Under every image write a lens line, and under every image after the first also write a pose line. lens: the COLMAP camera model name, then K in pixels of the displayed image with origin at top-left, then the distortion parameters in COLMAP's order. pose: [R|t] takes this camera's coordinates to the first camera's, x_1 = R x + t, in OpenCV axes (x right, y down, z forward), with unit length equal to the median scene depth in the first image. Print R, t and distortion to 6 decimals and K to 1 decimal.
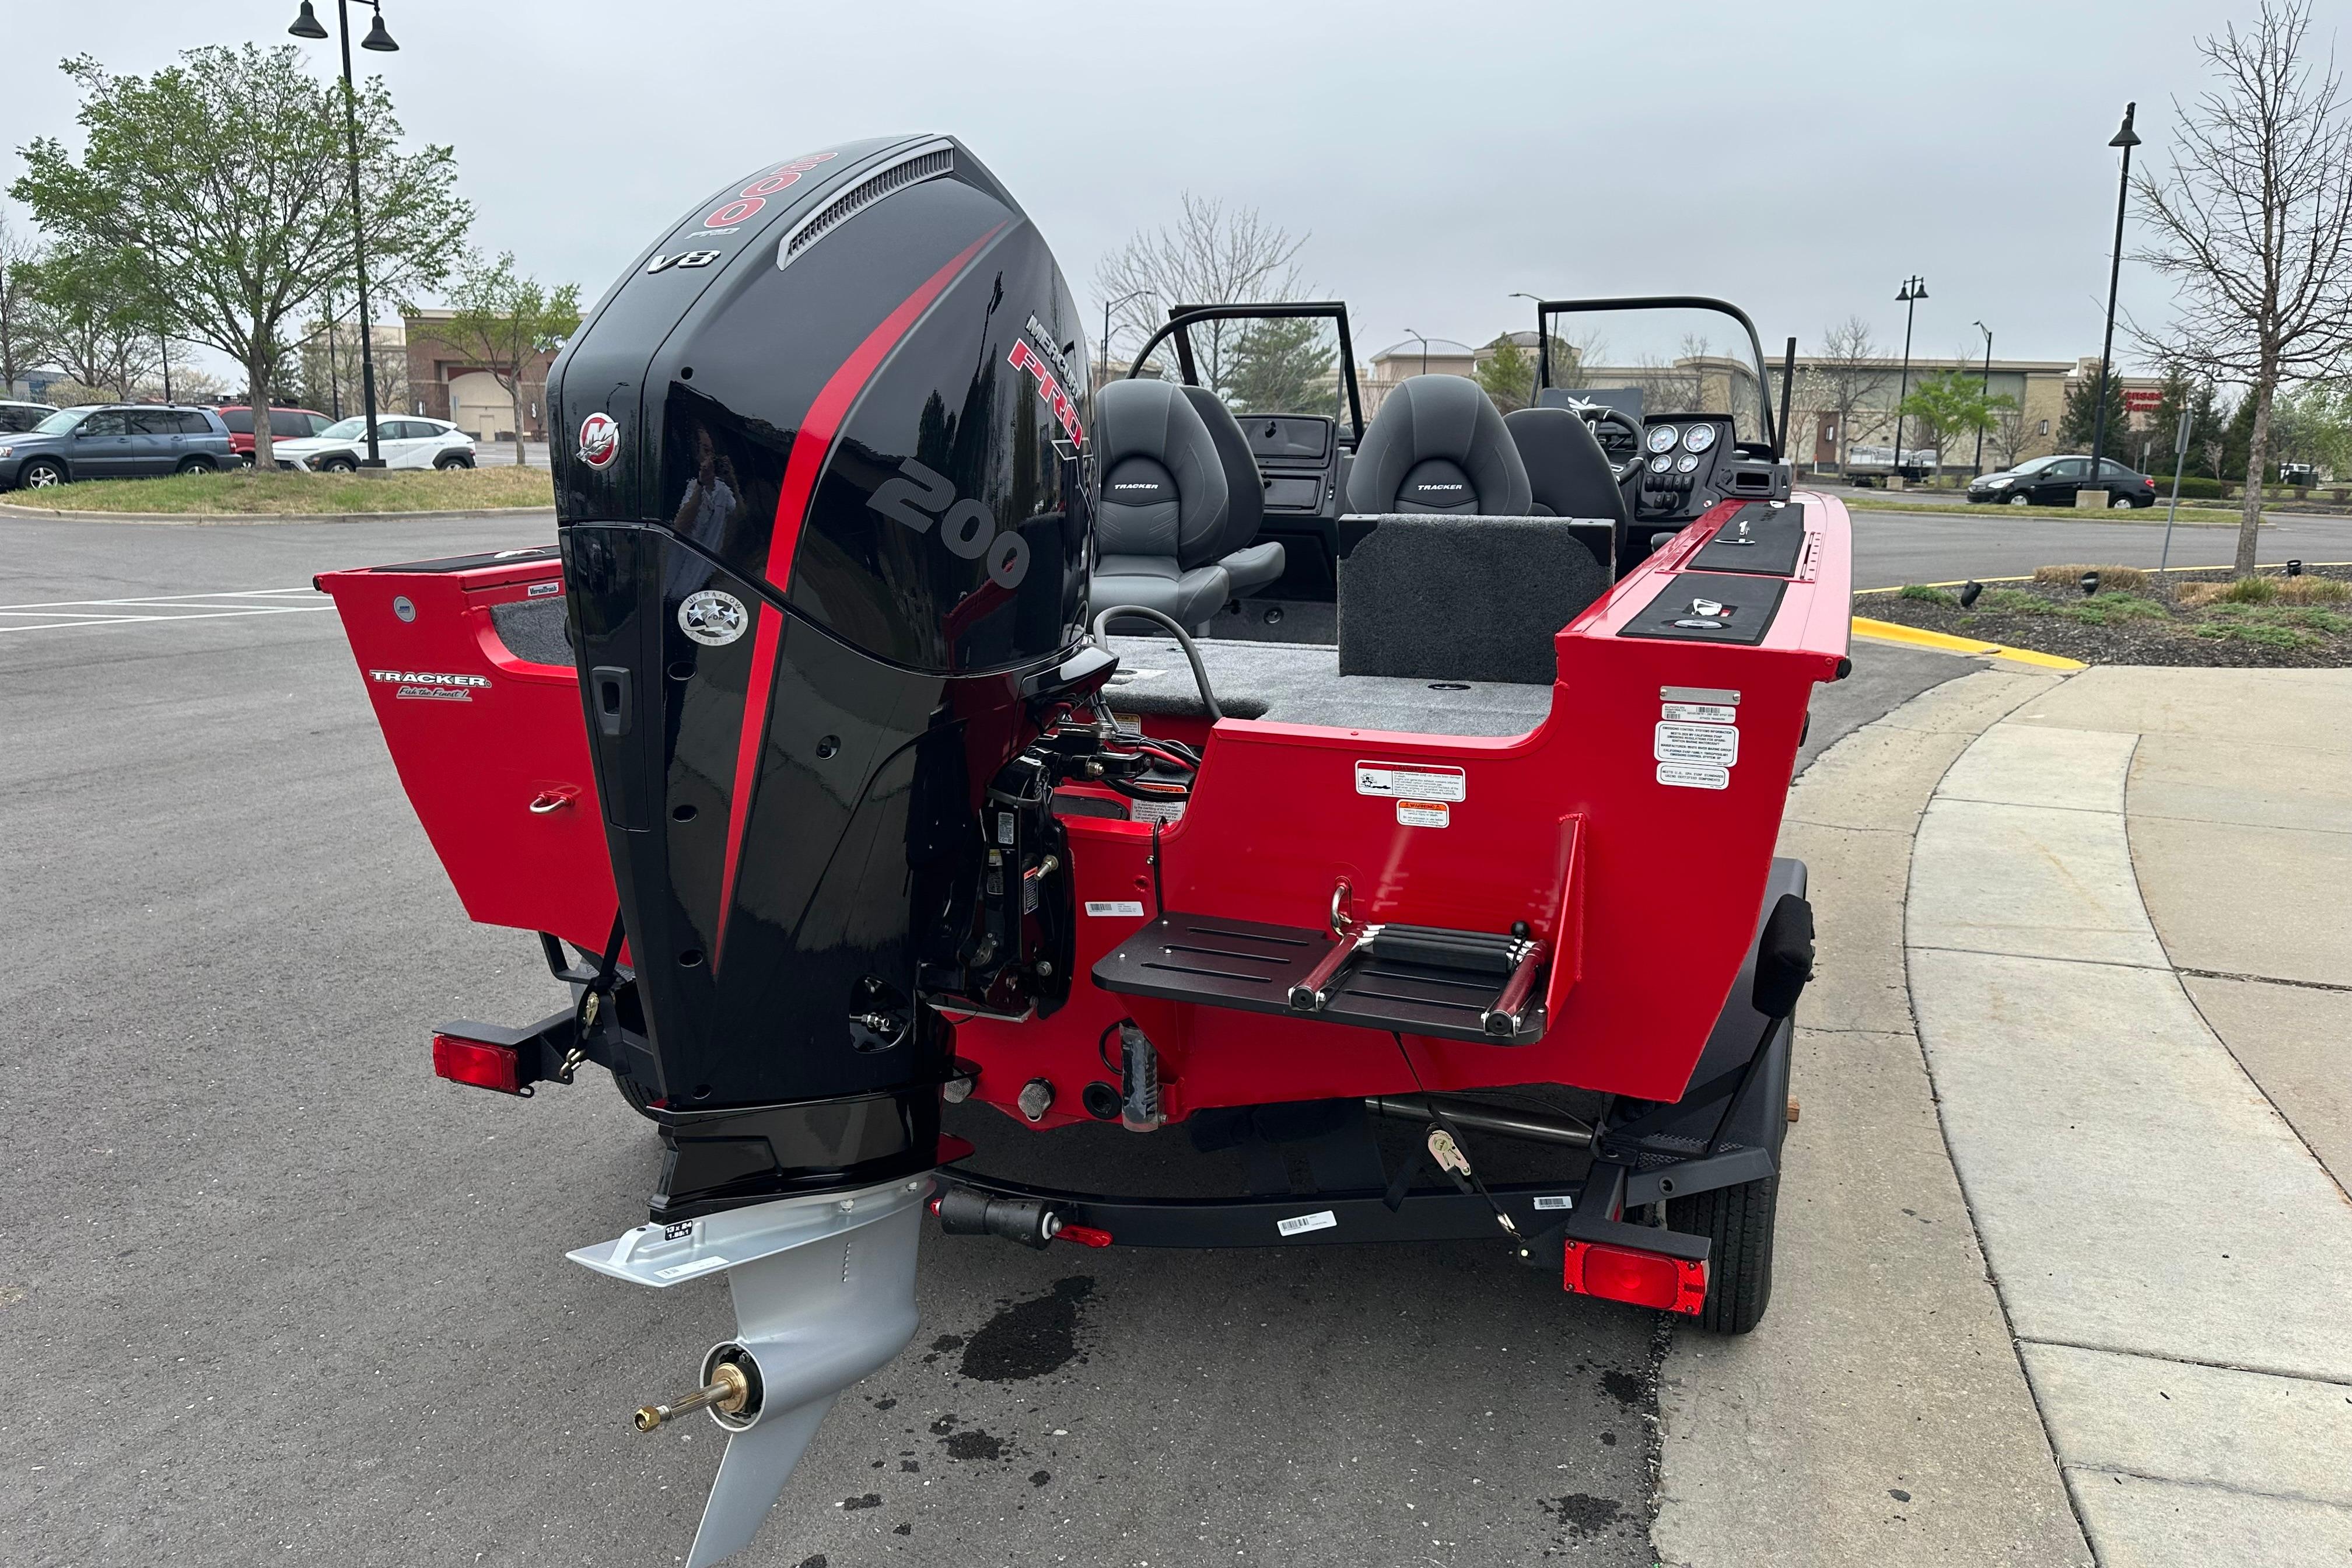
lens RADIAL K [[1662.5, 0, 1173.9], [0, 1662.5, 828.6], [0, 0, 1]] dist [0.027507, -0.036469]
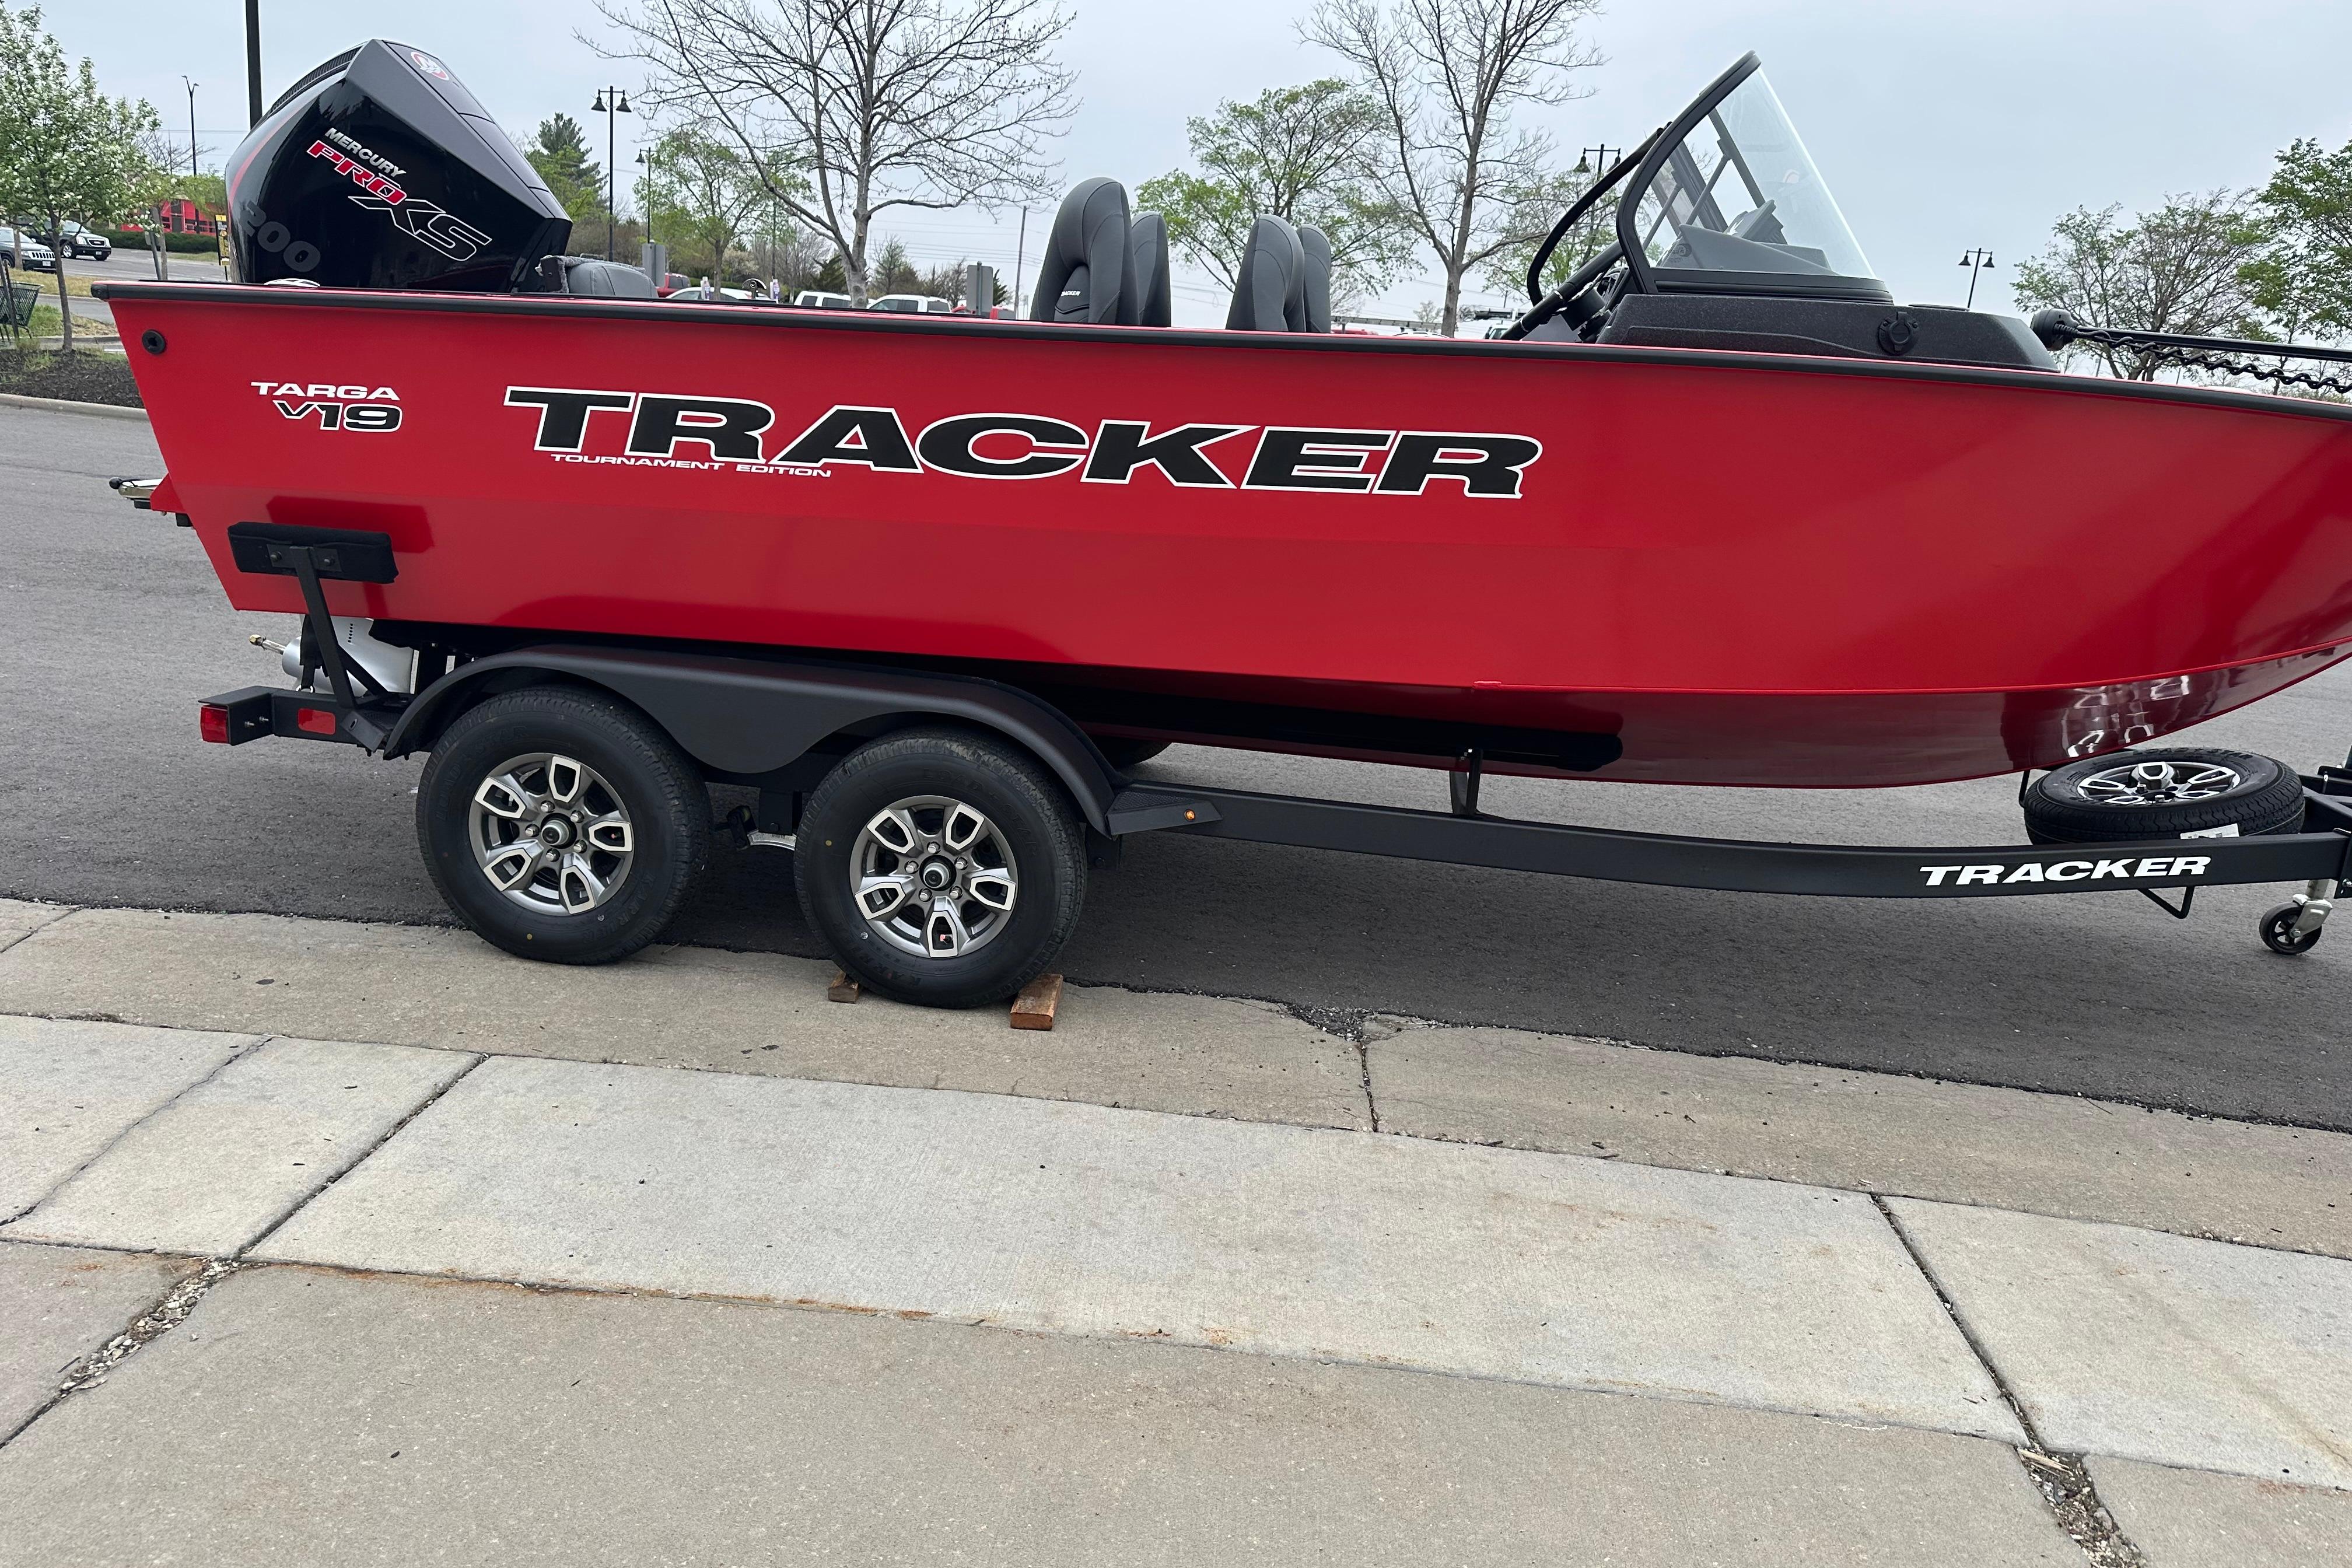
lens RADIAL K [[1635.6, 0, 1143.5], [0, 1635.6, 783.3], [0, 0, 1]] dist [0.051463, -0.066126]
pose [[0.246376, 0.231192, -0.941196, 0.997070], [-0.286735, 0.945045, 0.157079, -0.086180], [0.925787, 0.231173, 0.299127, 0.671996]]
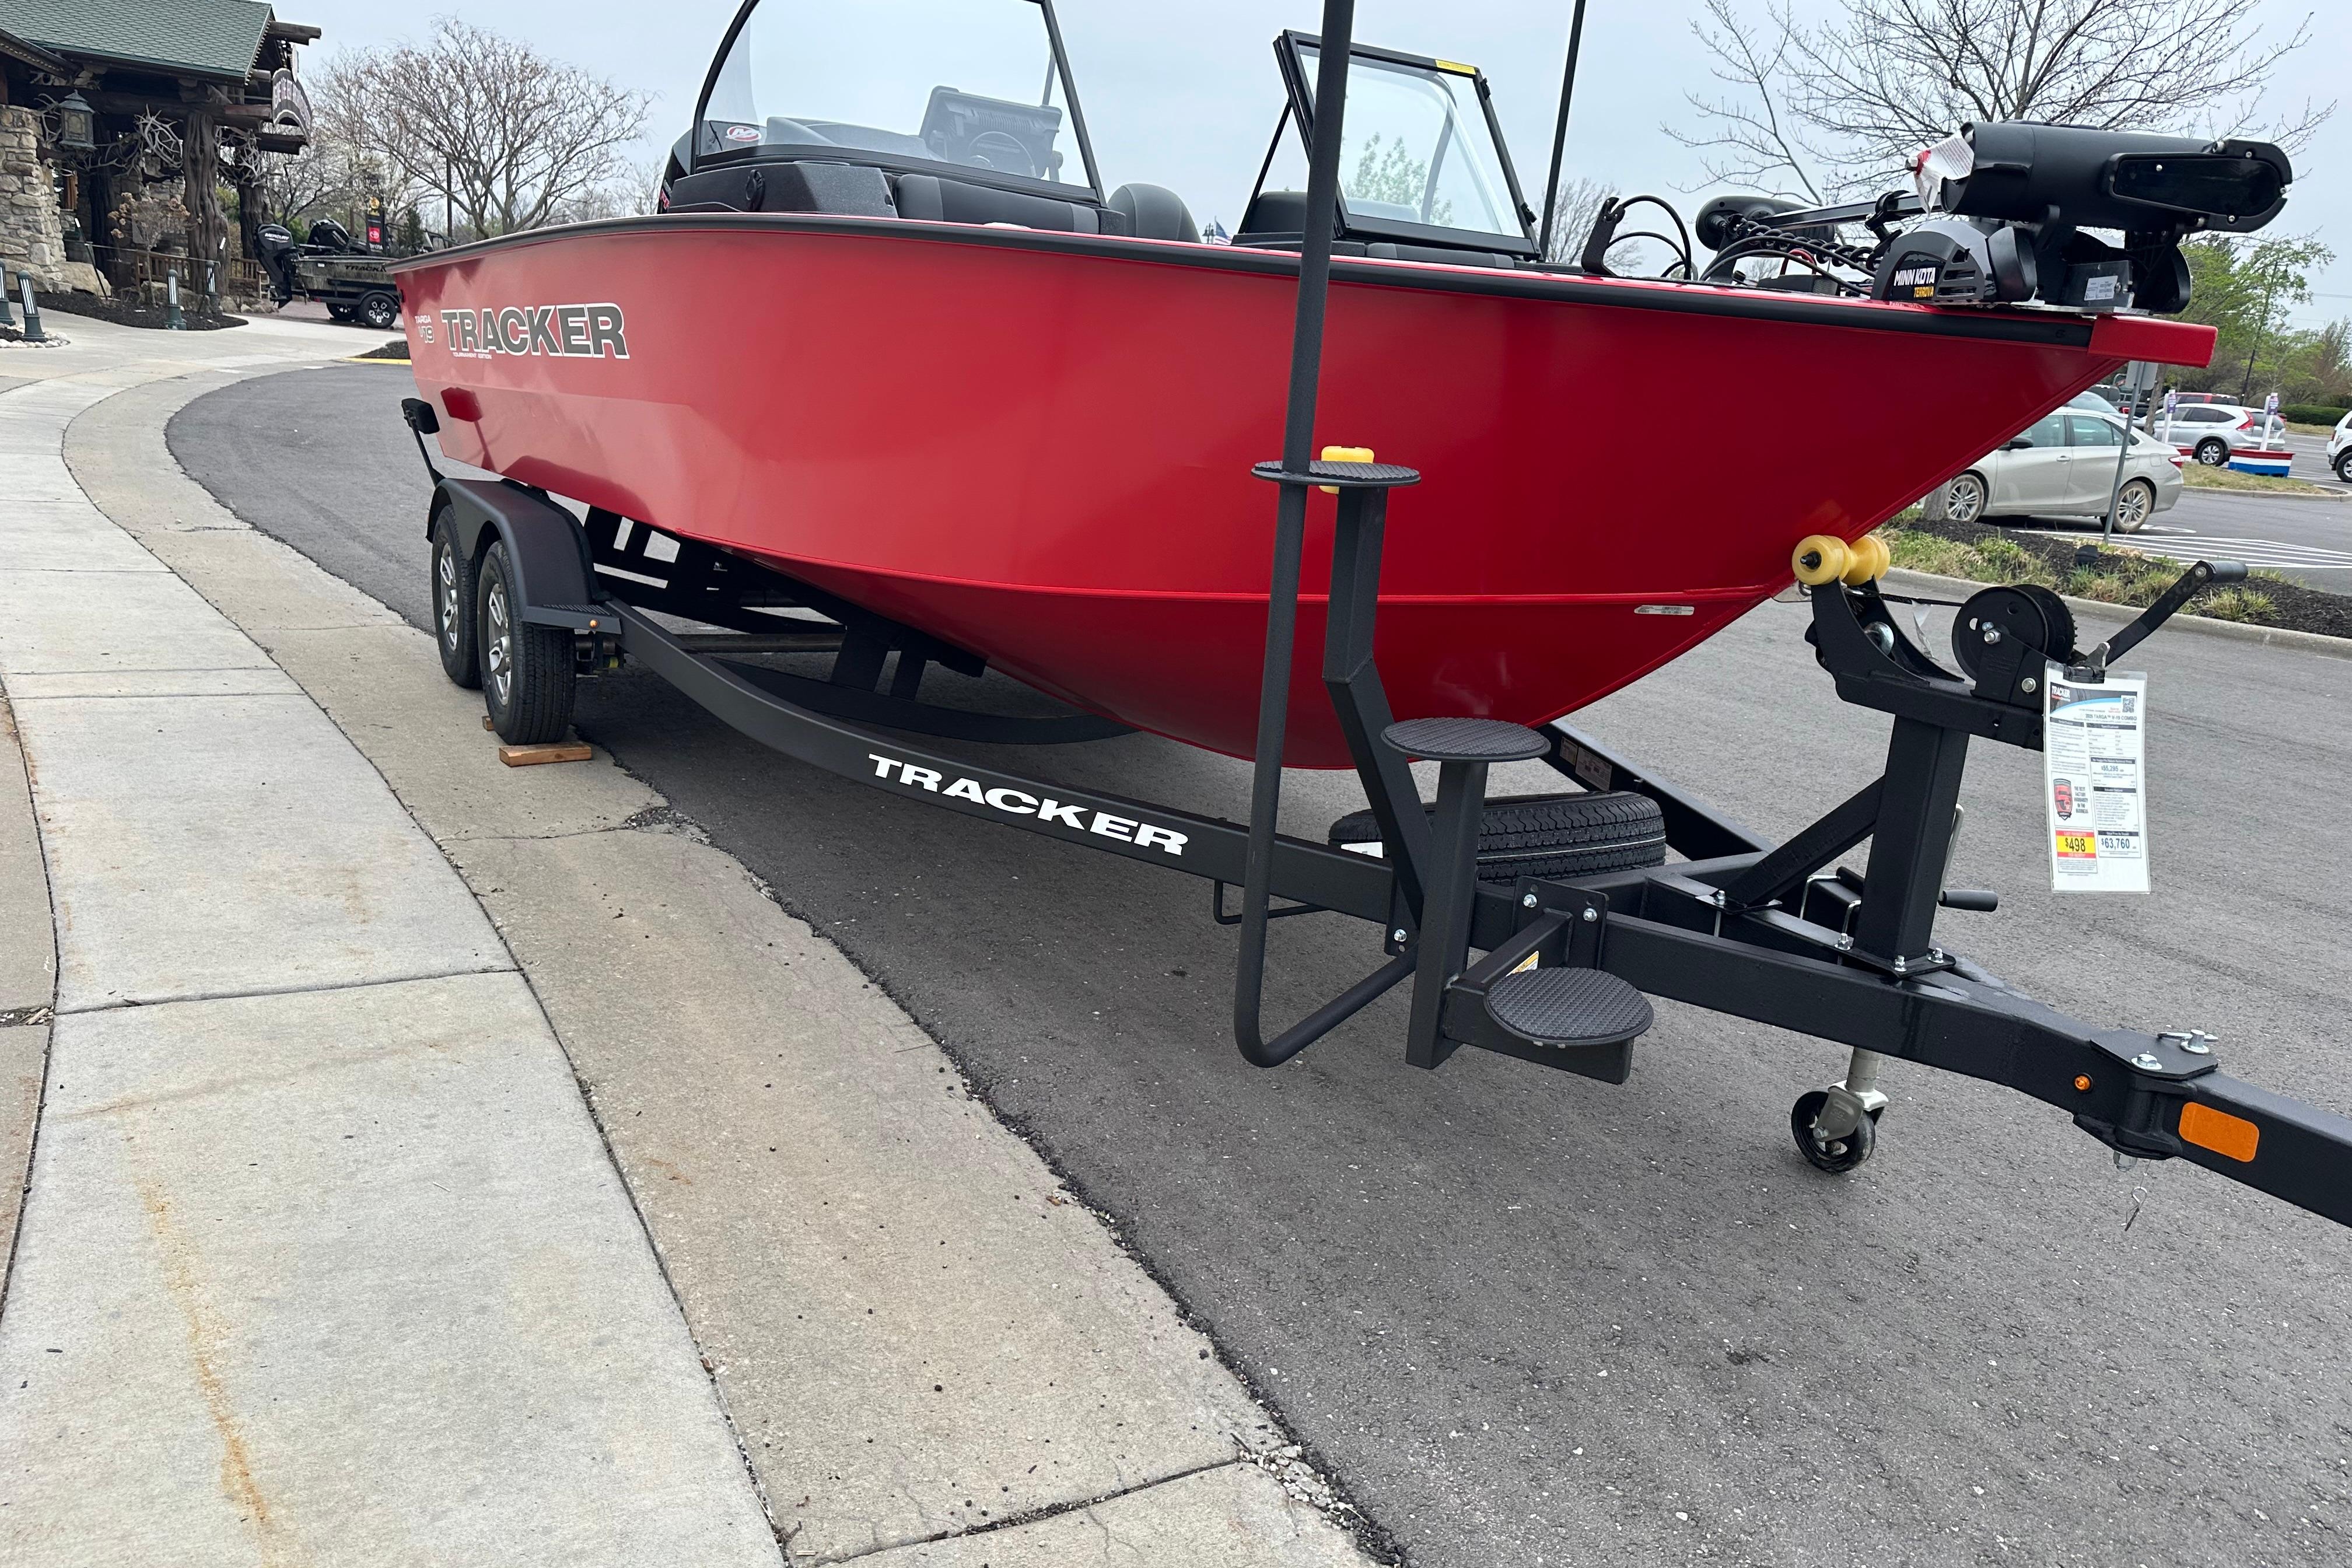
lens RADIAL K [[1640.6, 0, 1157.7], [0, 1640.6, 787.3], [0, 0, 1]] dist [0.031108, -0.038350]
pose [[-0.591565, 0.146434, -0.792848, 0.886651], [-0.273366, 0.888691, 0.368102, -0.315444], [0.758500, 0.434494, -0.485688, 1.665100]]
